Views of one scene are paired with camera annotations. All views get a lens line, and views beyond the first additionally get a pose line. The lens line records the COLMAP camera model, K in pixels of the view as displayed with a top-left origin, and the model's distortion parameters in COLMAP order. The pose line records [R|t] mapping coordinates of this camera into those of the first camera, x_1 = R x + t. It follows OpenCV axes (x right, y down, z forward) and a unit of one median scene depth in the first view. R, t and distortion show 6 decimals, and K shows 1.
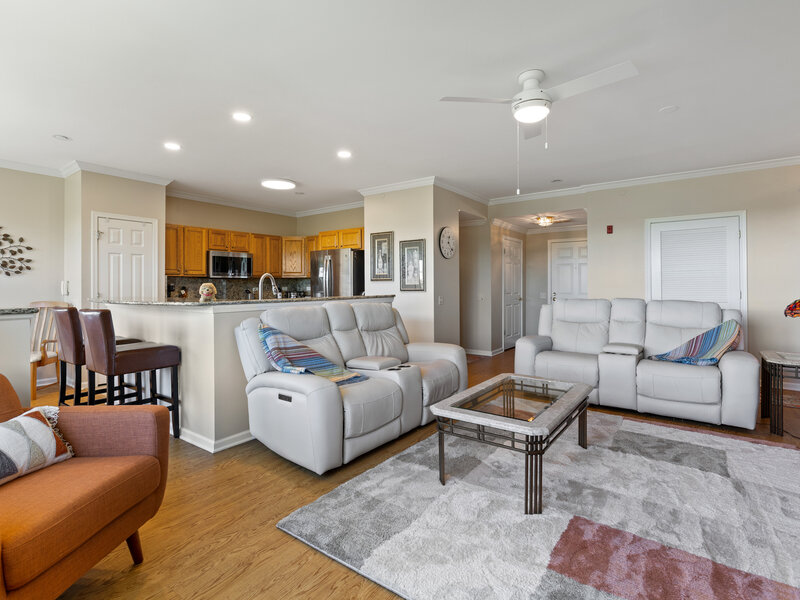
lens RADIAL K [[403.0, 0, 400.9], [0, 403.0, 293.4], [0, 0, 1]] dist [0.000564, 0.000313]
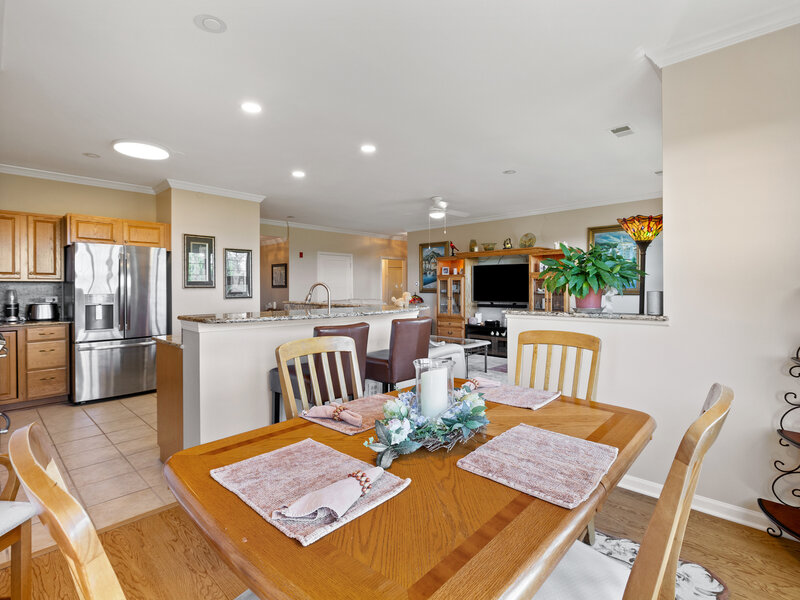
lens RADIAL K [[403.0, 0, 400.6], [0, 403.0, 295.5], [0, 0, 1]] dist [0.000564, 0.000313]
pose [[0.147158, -0.010421, 0.989058, -0.906360], [0.023863, 0.999691, 0.006982, -0.009804], [-0.988825, 0.022574, 0.147361, 0.423070]]
